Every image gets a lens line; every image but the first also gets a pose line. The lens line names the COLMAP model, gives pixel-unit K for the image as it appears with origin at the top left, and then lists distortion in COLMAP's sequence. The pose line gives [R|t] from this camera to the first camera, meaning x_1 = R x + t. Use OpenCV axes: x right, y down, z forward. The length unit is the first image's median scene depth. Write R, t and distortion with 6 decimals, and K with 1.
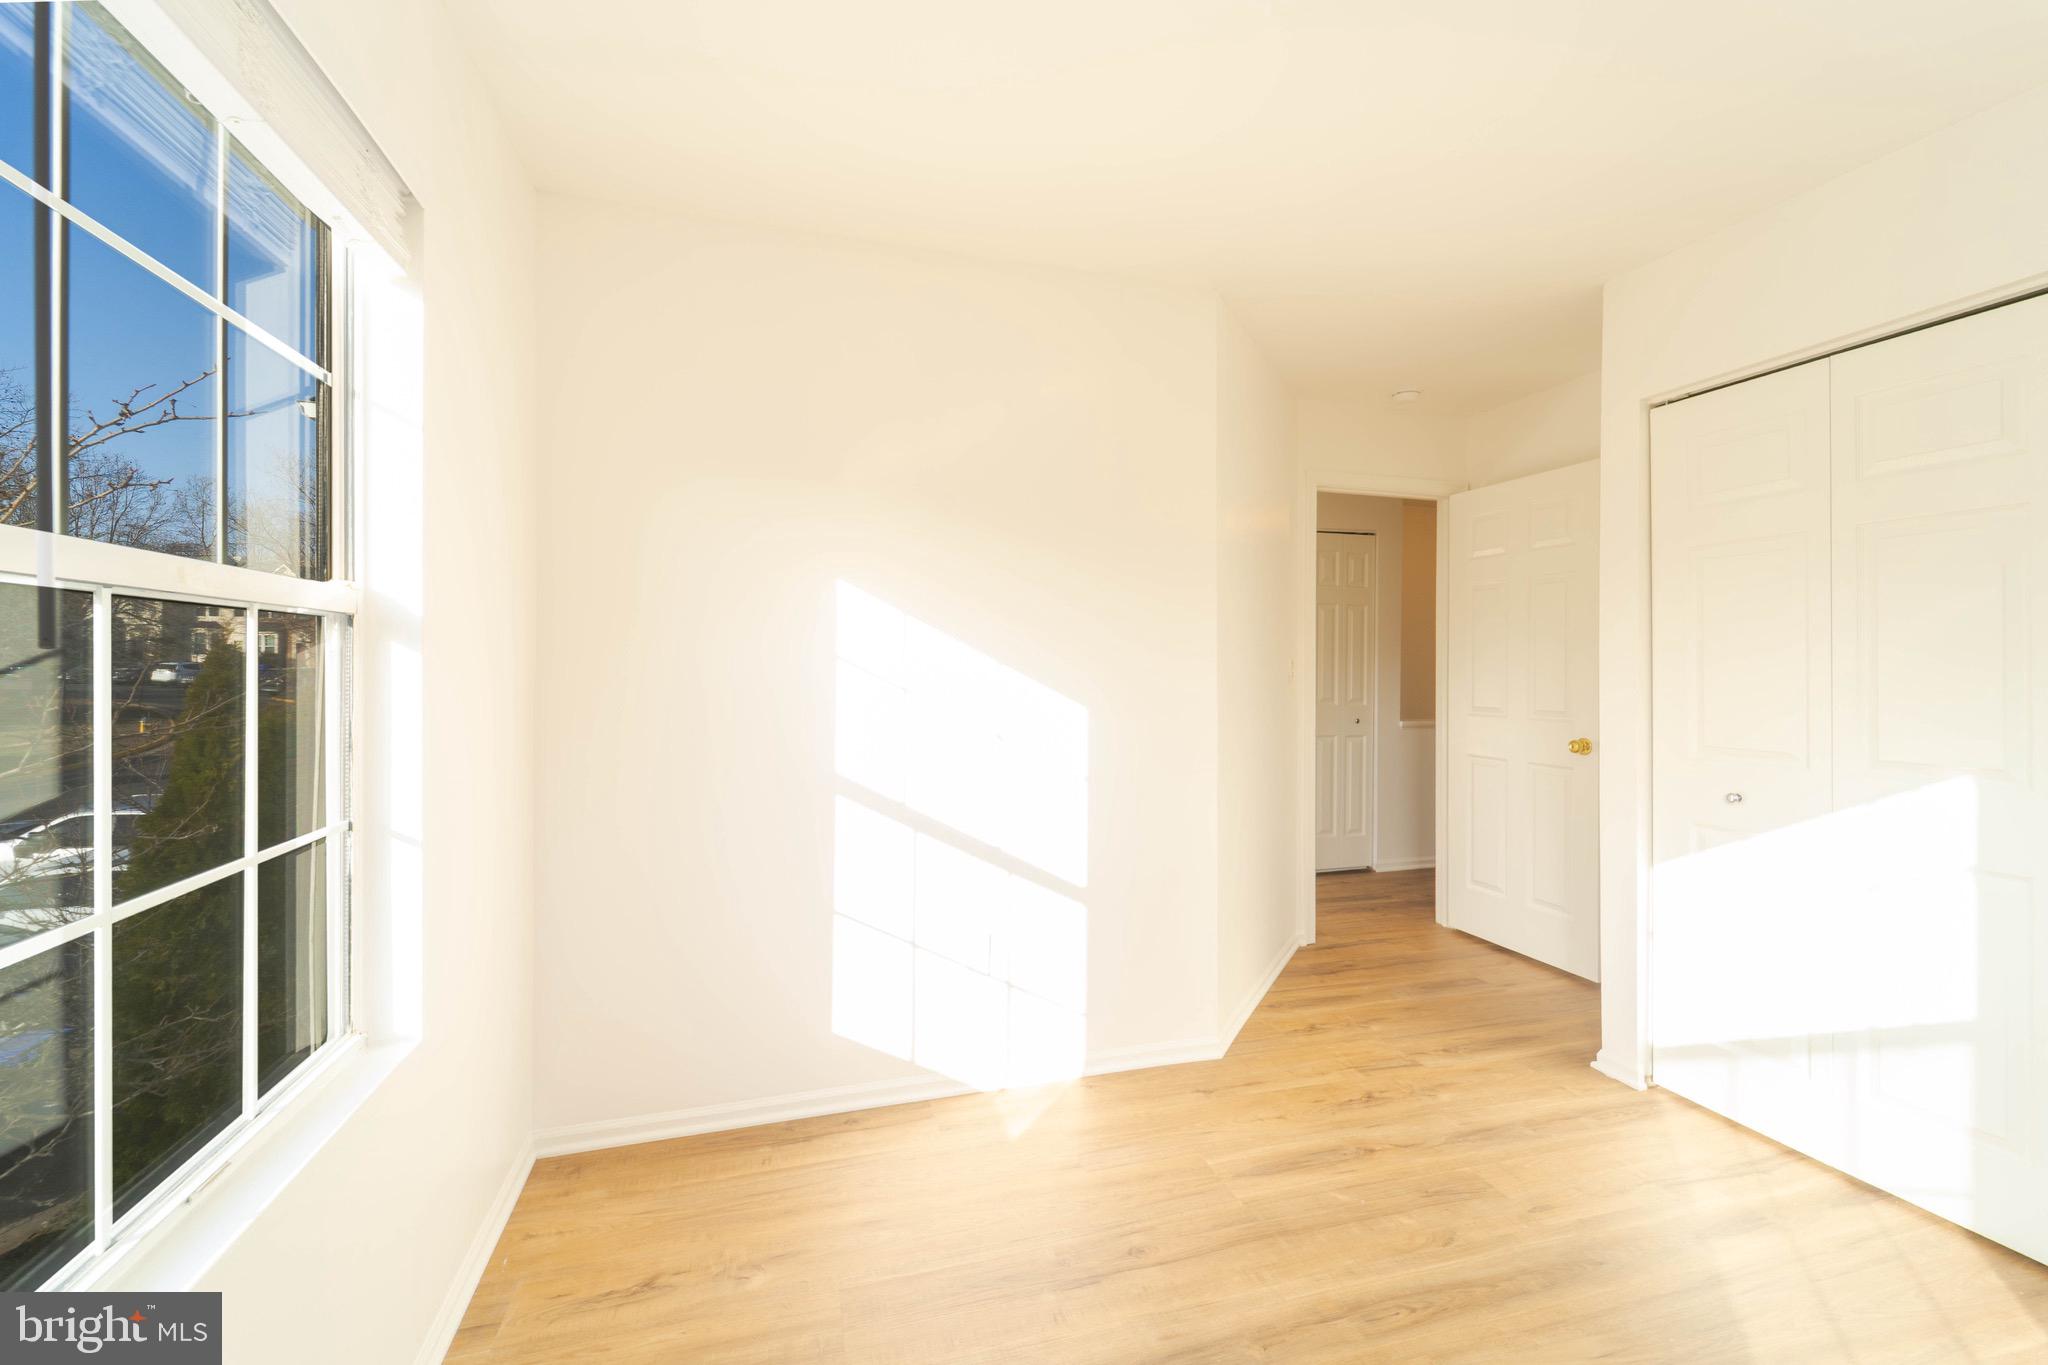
lens RADIAL K [[843.9, 0, 1015.3], [0, 843.9, 678.3], [0, 0, 1]] dist [0.000896, -0.000426]
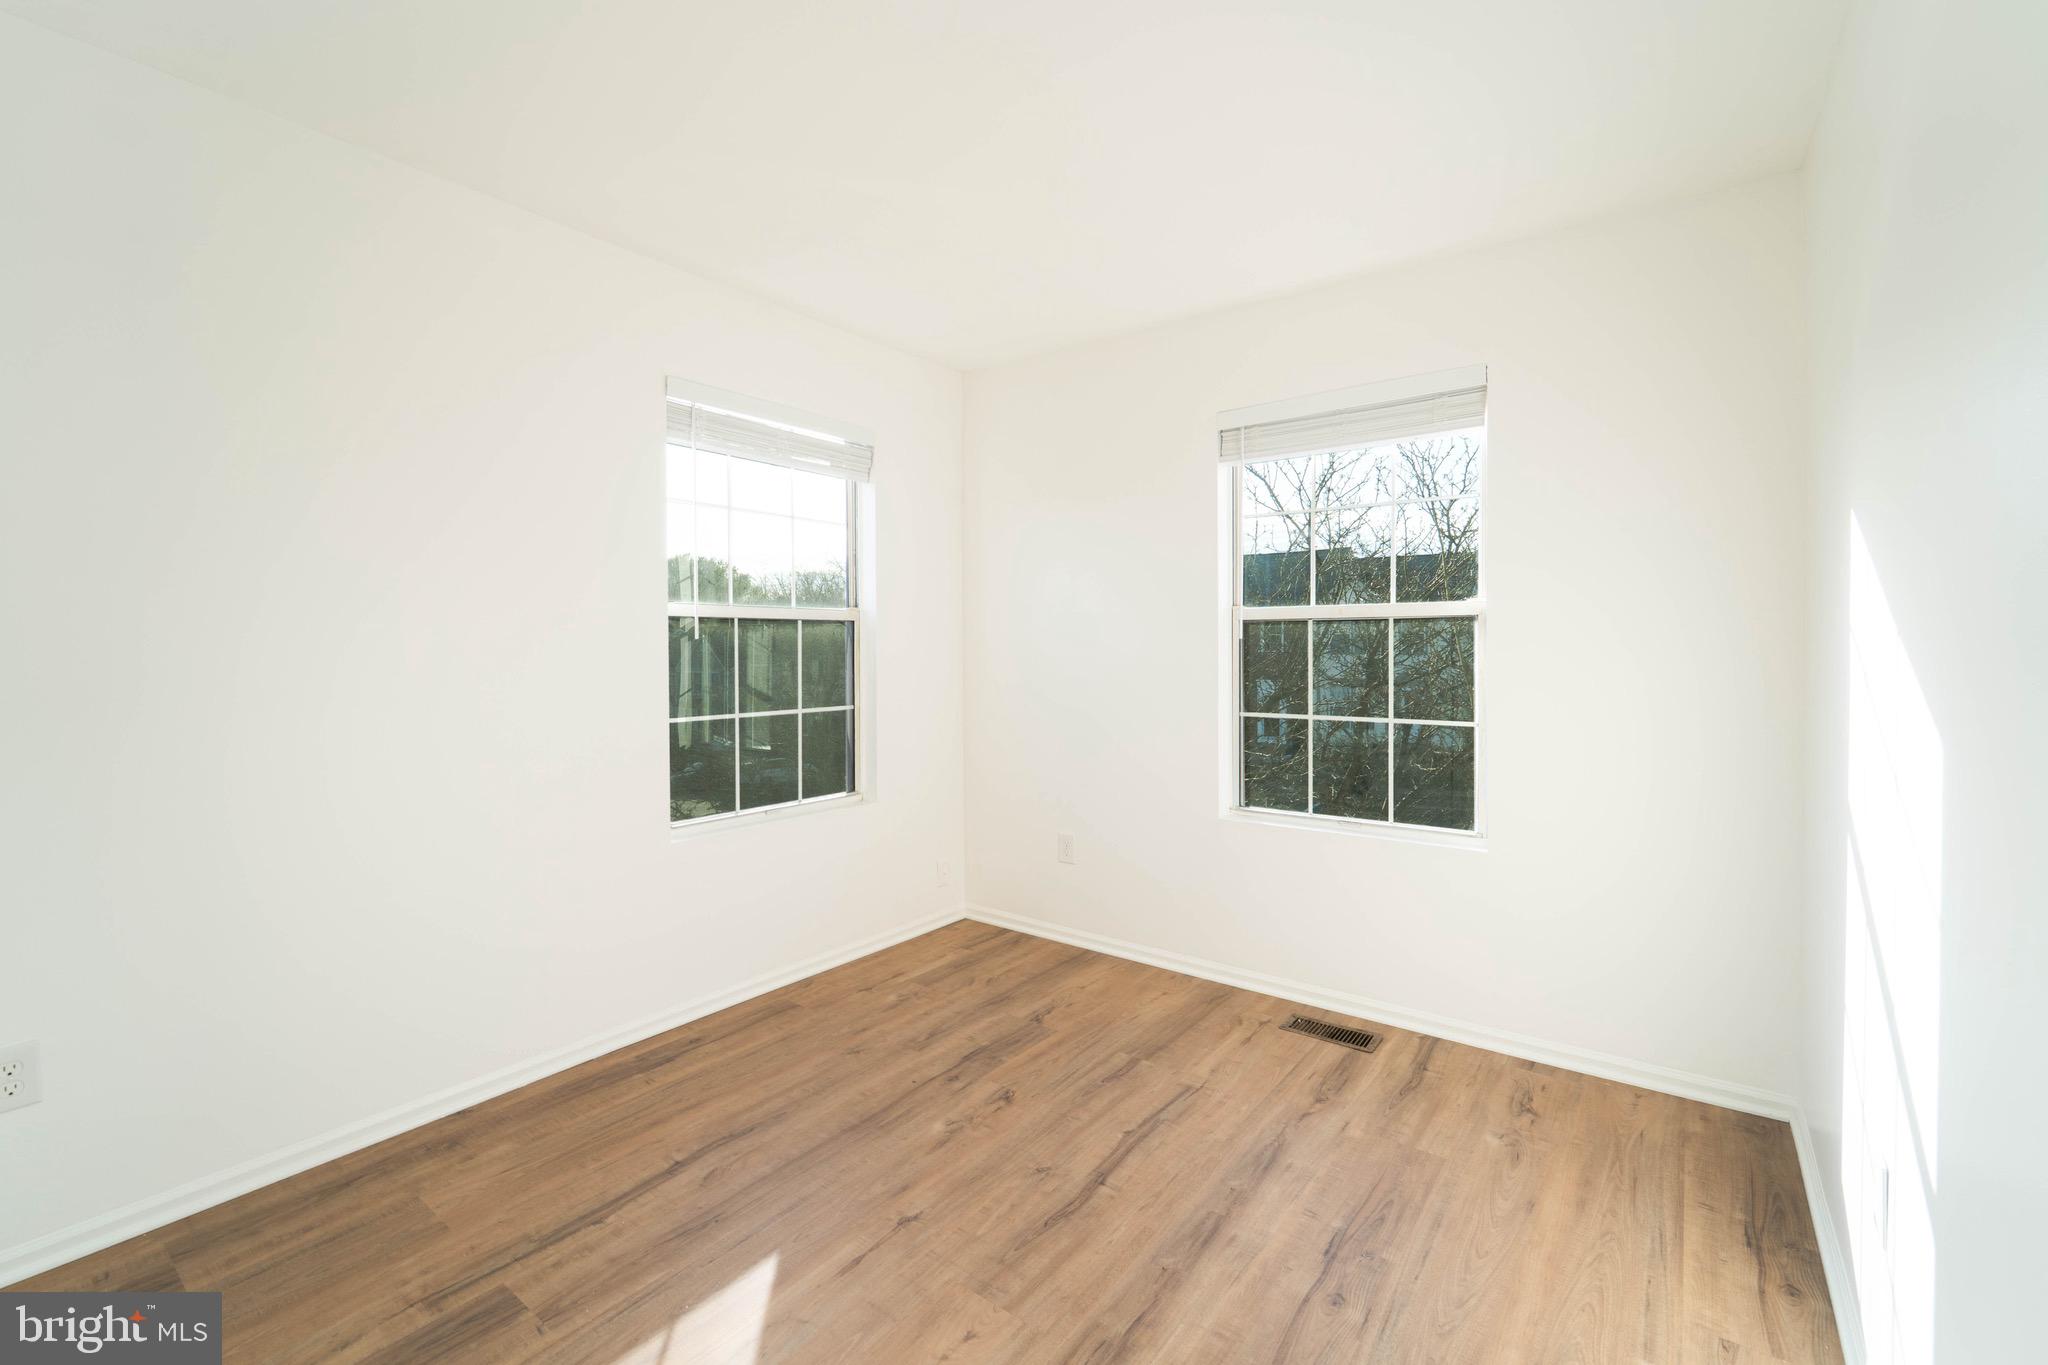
lens RADIAL K [[843.9, 0, 1015.3], [0, 843.9, 678.3], [0, 0, 1]] dist [0.000896, -0.000426]
pose [[-0.809122, 0.019494, -0.587318, 0.998078], [-0.006617, 0.999084, 0.042277, -0.002883], [0.587604, 0.038093, -0.808252, 1.618230]]
